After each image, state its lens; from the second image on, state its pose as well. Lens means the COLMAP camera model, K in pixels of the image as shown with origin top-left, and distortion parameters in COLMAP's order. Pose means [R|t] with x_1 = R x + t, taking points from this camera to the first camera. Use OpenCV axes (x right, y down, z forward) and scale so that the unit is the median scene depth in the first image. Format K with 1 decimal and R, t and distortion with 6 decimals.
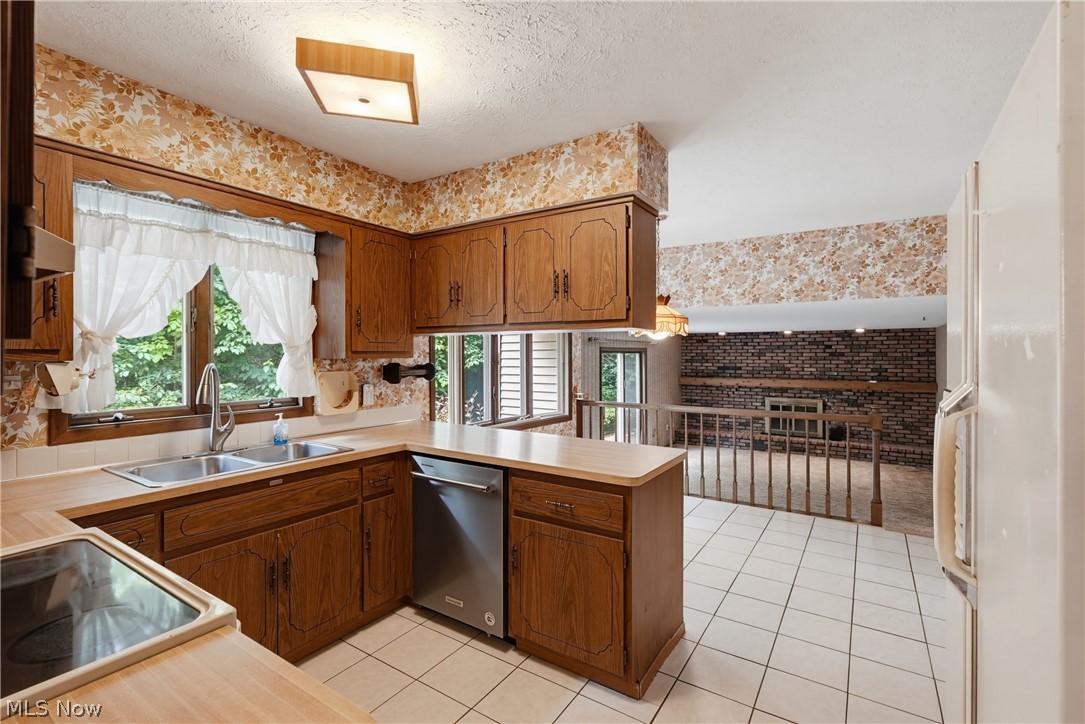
lens RADIAL K [[492.3, 0, 542.7], [0, 492.3, 353.4], [0, 0, 1]] dist [-0.010040, 0.004327]
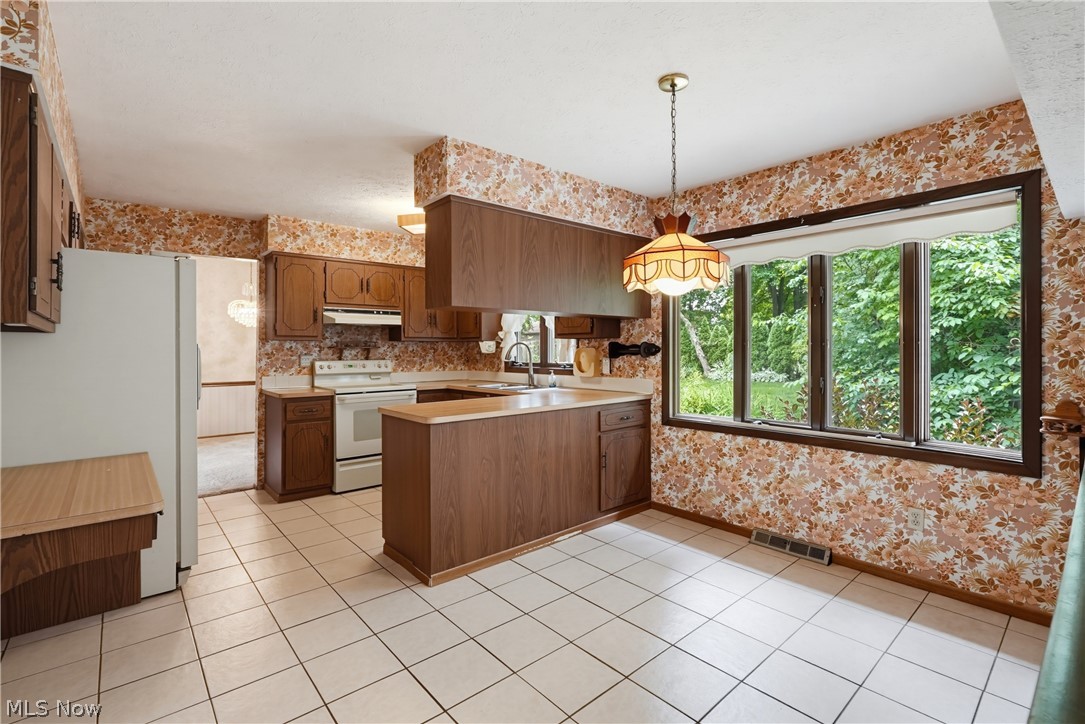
lens RADIAL K [[492.3, 0, 540.4], [0, 492.3, 348.6], [0, 0, 1]] dist [-0.010040, 0.004327]
pose [[-0.269763, -0.004016, -0.962918, 0.343733], [0.002680, 0.999984, -0.004922, 0.015197], [0.962923, -0.003908, -0.269748, 0.417957]]
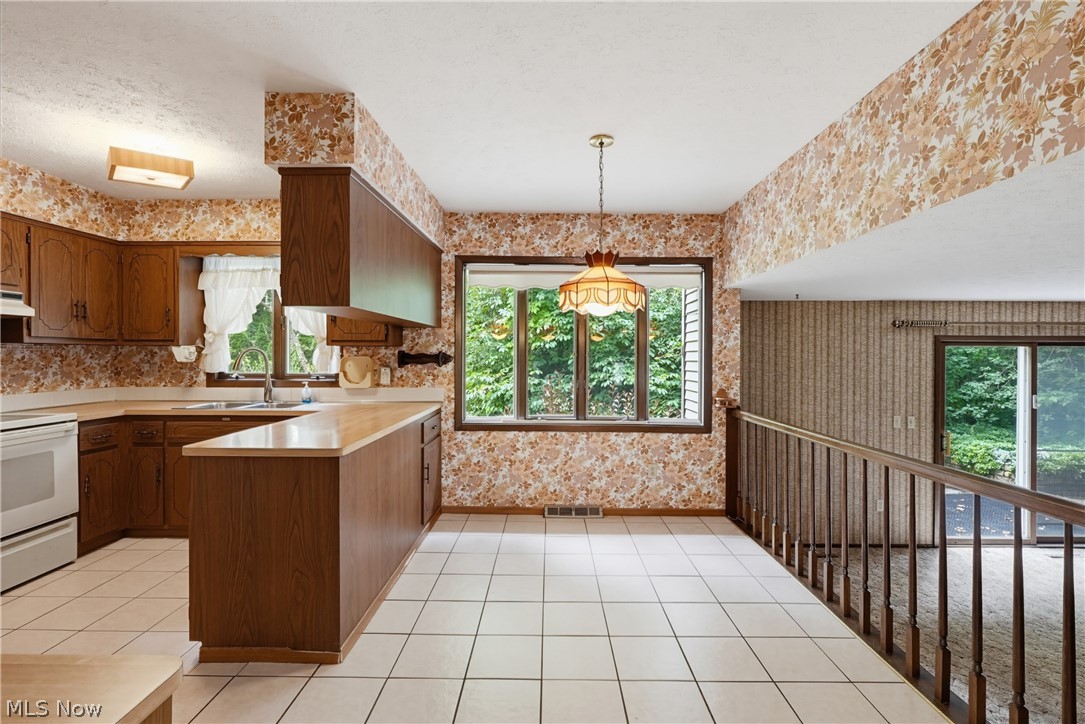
lens RADIAL K [[492.3, 0, 545.2], [0, 492.3, 359.3], [0, 0, 1]] dist [-0.010040, 0.004327]
pose [[0.542946, 0.007583, -0.839733, 0.323657], [-0.002084, 0.999968, 0.007682, 0.011174], [0.839765, -0.002421, 0.542945, 0.232441]]
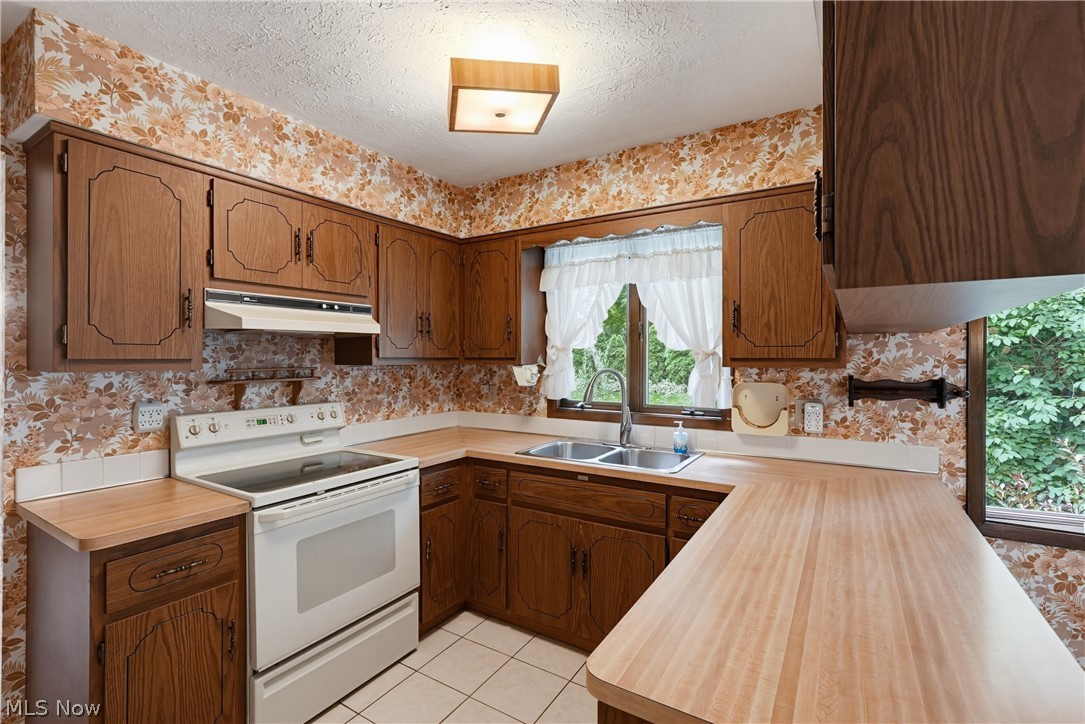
lens RADIAL K [[492.3, 0, 542.5], [0, 492.3, 360.4], [0, 0, 1]] dist [-0.010040, 0.004327]
pose [[0.023388, 0.005643, -0.999711, 0.127886], [-0.000682, 0.999984, 0.005628, -0.001531], [0.999726, 0.000551, 0.023391, 0.204153]]
